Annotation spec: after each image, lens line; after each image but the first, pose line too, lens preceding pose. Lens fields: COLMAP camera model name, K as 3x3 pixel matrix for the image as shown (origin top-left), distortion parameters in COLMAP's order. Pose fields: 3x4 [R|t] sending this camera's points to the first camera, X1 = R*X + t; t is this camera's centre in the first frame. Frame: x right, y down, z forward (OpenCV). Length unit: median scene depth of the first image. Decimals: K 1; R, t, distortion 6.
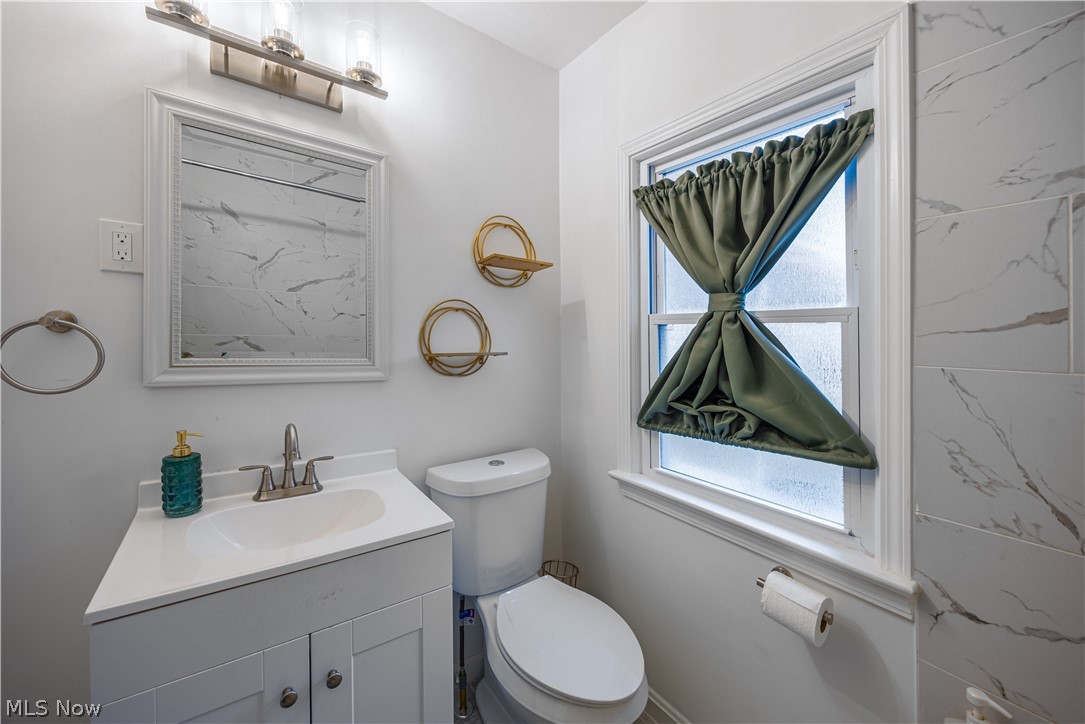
lens RADIAL K [[415.9, 0, 541.0], [0, 415.9, 363.4], [0, 0, 1]] dist [-0.002475, -0.000254]
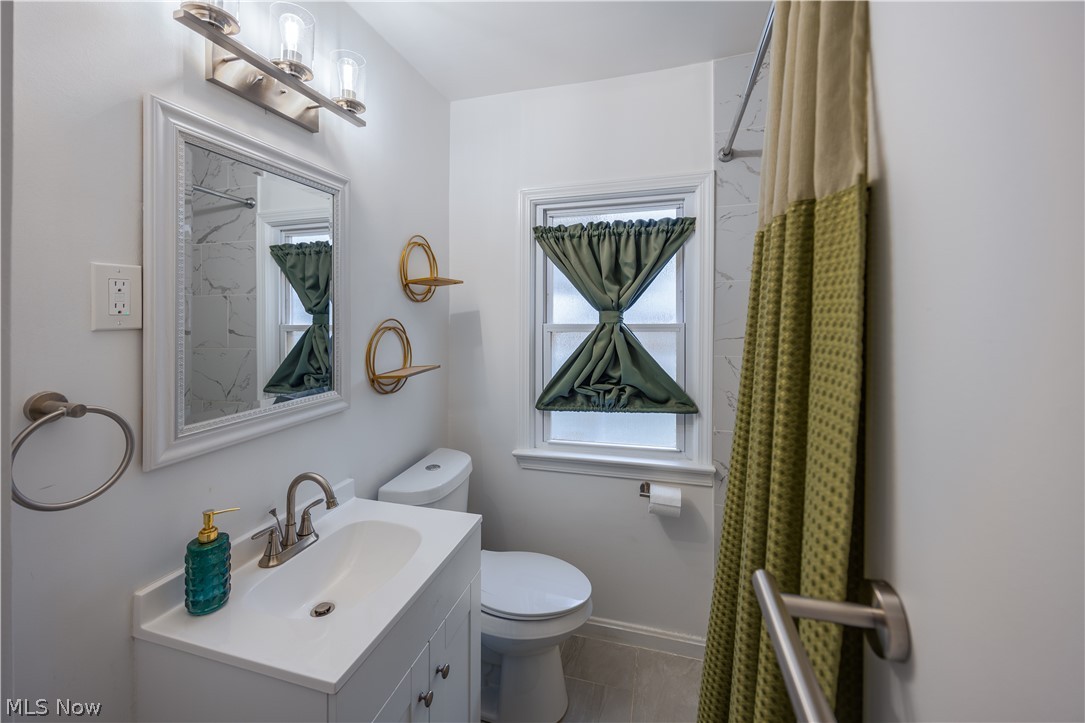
lens RADIAL K [[443.5, 0, 538.3], [0, 443.5, 358.1], [0, 0, 1]] dist [-0.000479, -0.000167]
pose [[0.786193, -0.103991, 0.609169, -0.750945], [0.074614, 0.994502, 0.073474, -0.141595], [-0.613461, -0.012312, 0.789629, -0.096503]]
